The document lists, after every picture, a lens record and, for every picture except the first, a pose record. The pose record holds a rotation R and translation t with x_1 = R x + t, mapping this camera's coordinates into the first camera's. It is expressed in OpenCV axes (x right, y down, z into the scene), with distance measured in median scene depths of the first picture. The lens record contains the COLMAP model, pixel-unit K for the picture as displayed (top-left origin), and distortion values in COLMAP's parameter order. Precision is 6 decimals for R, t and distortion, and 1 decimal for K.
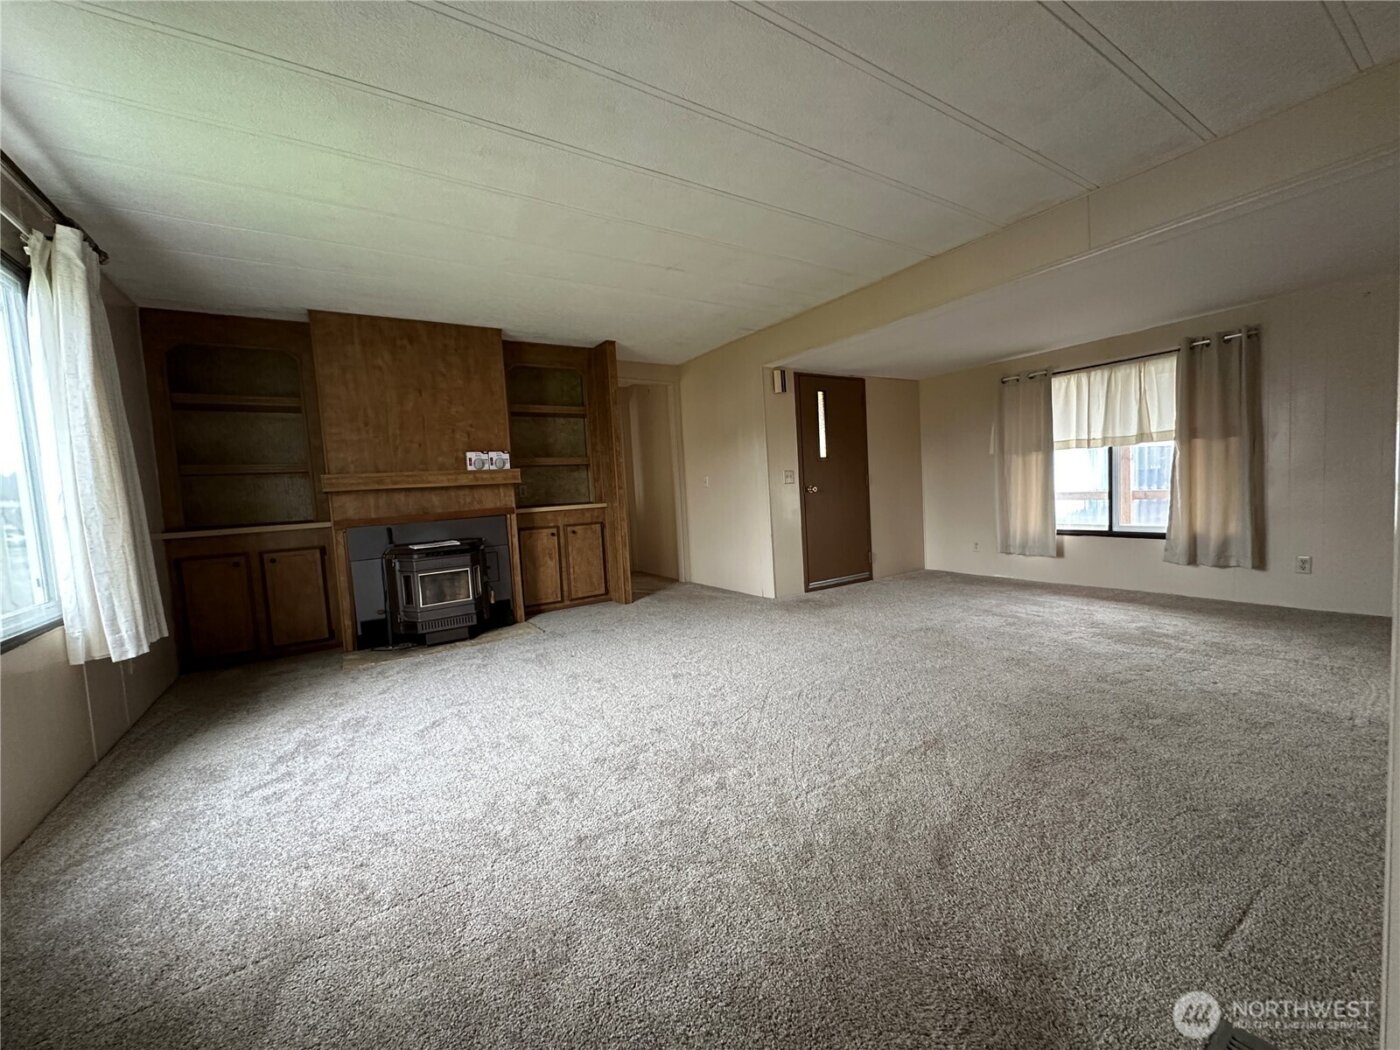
lens RADIAL K [[557.9, 0, 700.0], [0, 557.9, 525.5], [0, 0, 1]] dist [-0.001532, 0.000371]
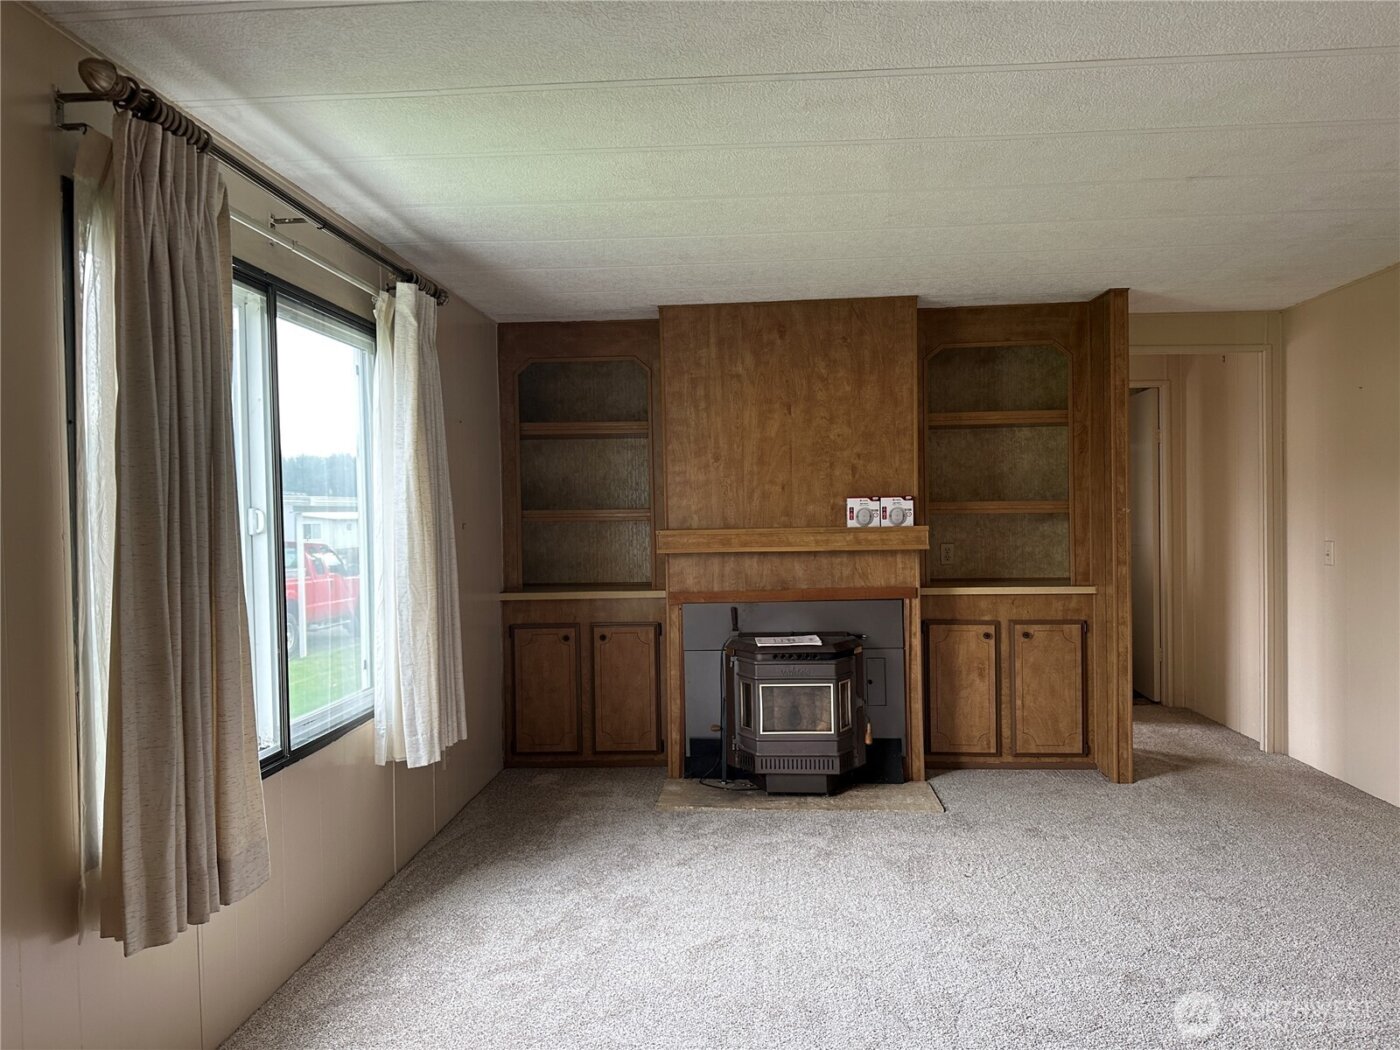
lens RADIAL K [[973.6, 0, 702.4], [0, 973.6, 529.8], [0, 0, 1]] dist [0.150709, -0.247517]
pose [[0.800240, 0.053750, -0.597267, 0.127839], [-0.068494, 0.997650, -0.001989, -0.088311], [0.595756, 0.042501, 0.802040, 0.005913]]
